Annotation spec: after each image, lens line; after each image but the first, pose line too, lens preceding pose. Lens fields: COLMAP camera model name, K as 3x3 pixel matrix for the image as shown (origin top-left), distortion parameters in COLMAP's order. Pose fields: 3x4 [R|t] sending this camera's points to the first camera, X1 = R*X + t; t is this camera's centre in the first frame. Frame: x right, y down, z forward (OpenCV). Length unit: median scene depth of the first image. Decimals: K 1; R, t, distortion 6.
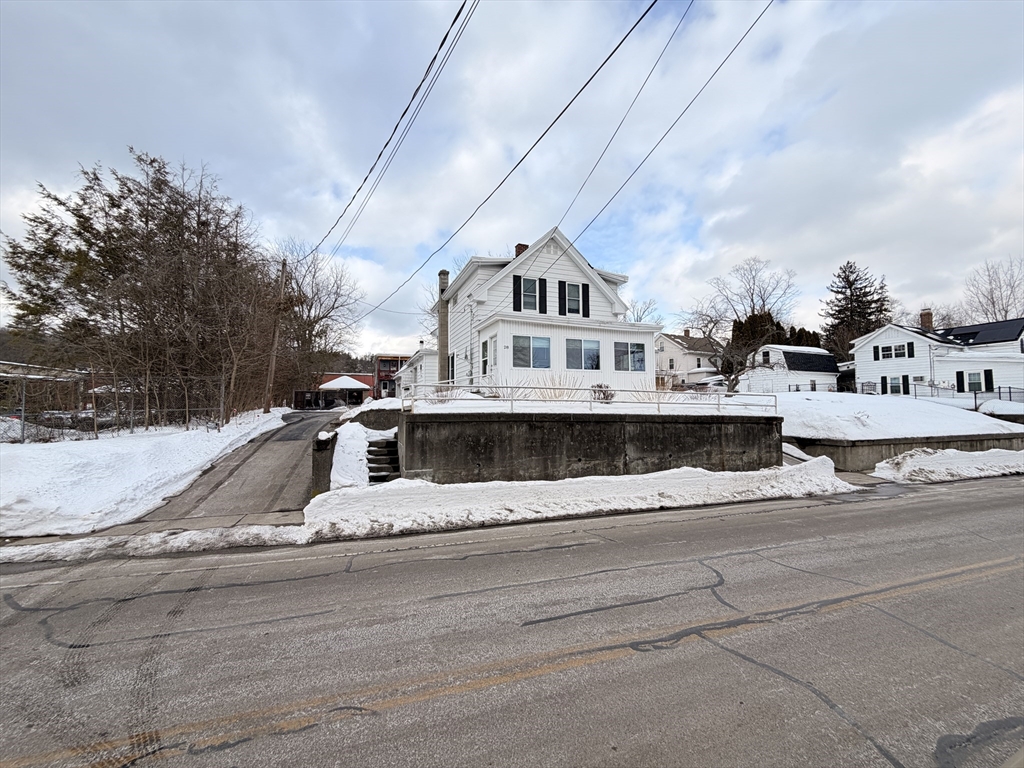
lens RADIAL K [[409.2, 0, 512.0], [0, 409.2, 384.0], [0, 0, 1]] dist [-0.003021, 0.000198]
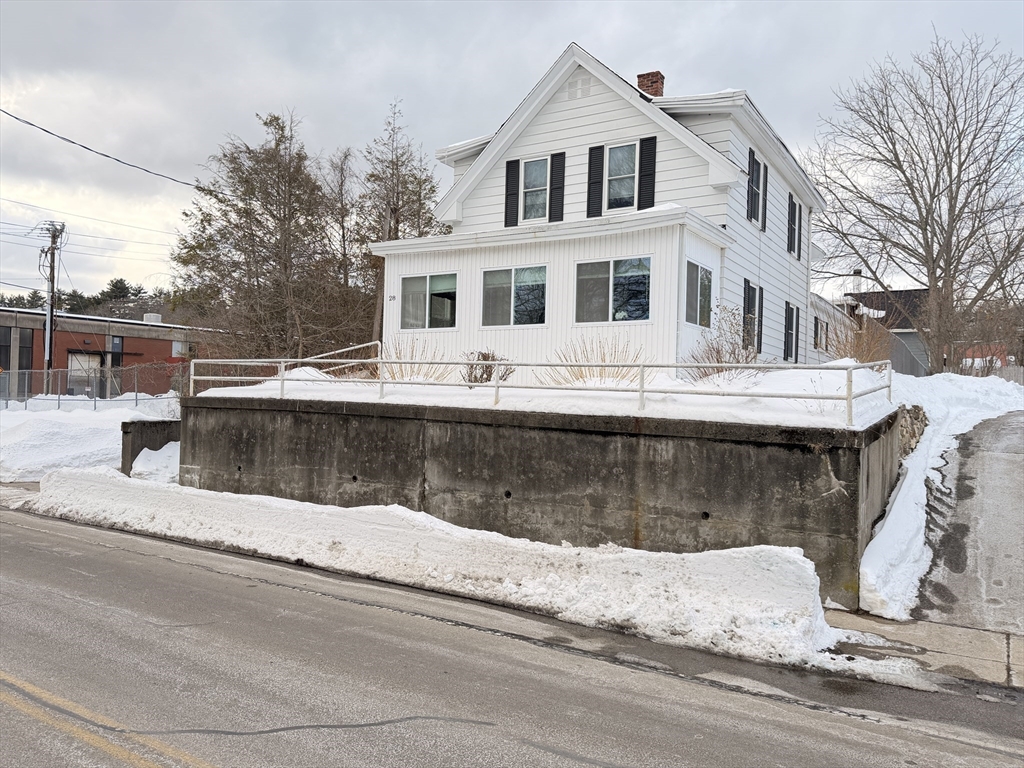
lens RADIAL K [[785.7, 0, 512.0], [0, 785.7, 384.0], [0, 0, 1]] dist [0.137564, -0.232957]
pose [[0.613008, -0.000753, -0.790077, 1.029384], [0.020393, 0.999681, 0.014870, 0.027252], [0.789814, -0.025227, 0.612828, 0.389985]]
